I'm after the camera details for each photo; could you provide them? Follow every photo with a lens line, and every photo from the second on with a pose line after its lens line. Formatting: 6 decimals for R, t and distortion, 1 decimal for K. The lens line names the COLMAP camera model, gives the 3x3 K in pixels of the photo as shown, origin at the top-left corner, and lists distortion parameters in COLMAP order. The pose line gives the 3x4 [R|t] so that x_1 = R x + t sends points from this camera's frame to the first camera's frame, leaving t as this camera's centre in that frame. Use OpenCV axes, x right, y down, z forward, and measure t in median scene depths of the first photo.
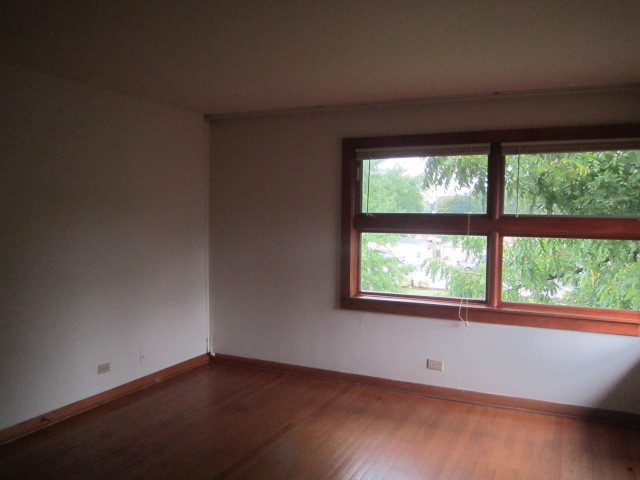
lens RADIAL K [[530.6, 0, 320.0], [0, 530.6, 240.0], [0, 0, 1]] dist [-0.051928, 0.000918]
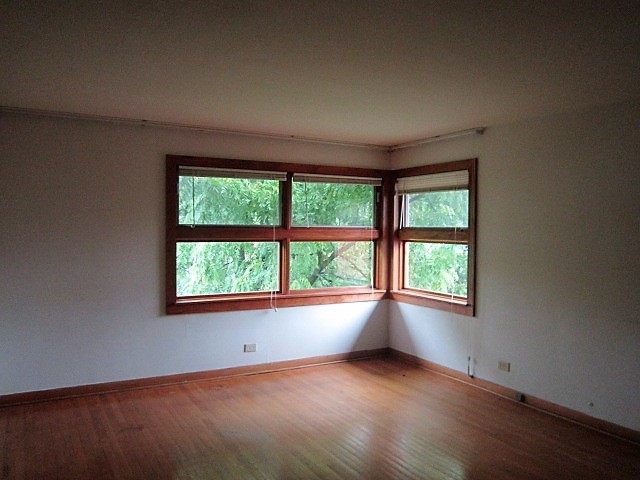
lens RADIAL K [[530.6, 0, 320.0], [0, 530.6, 240.0], [0, 0, 1]] dist [-0.051928, 0.000918]
pose [[0.568891, -0.026982, 0.821970, -0.715176], [0.037104, 0.999286, 0.007123, -0.018008], [-0.821576, 0.026446, 0.569486, 0.162168]]
